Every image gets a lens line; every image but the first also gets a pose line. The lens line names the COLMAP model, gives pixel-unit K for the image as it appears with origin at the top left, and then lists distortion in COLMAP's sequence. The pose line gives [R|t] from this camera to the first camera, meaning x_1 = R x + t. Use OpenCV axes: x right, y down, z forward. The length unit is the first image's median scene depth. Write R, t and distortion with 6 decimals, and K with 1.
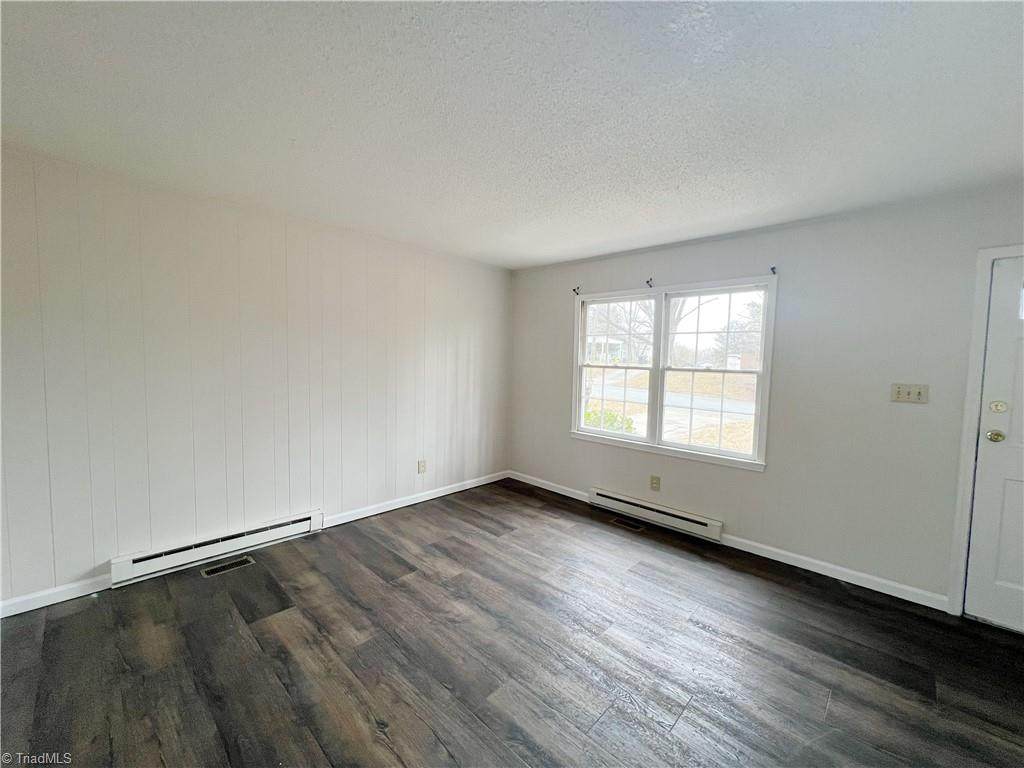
lens RADIAL K [[410.3, 0, 512.8], [0, 410.3, 387.1], [0, 0, 1]] dist [-0.001819, -0.000100]
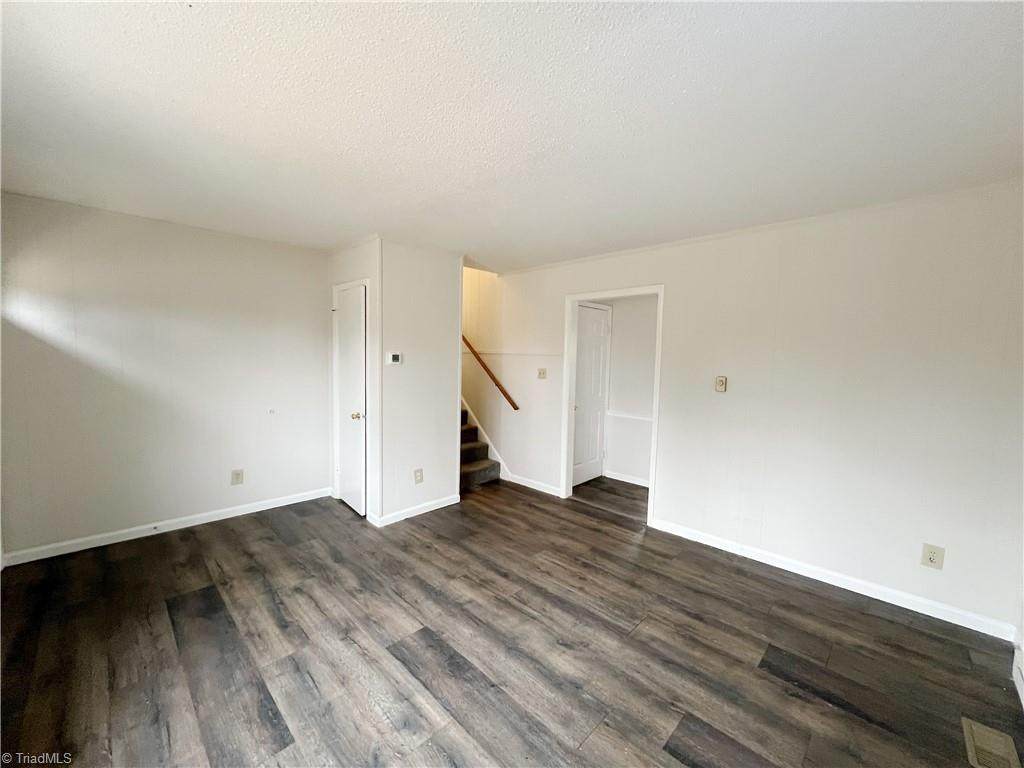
lens RADIAL K [[410.3, 0, 512.8], [0, 410.3, 387.1], [0, 0, 1]] dist [-0.001819, -0.000100]
pose [[-0.998973, -0.044269, 0.009676, -0.004631], [-0.042411, 0.988615, 0.144367, -0.106950], [-0.015956, 0.143808, -0.989477, 1.354865]]
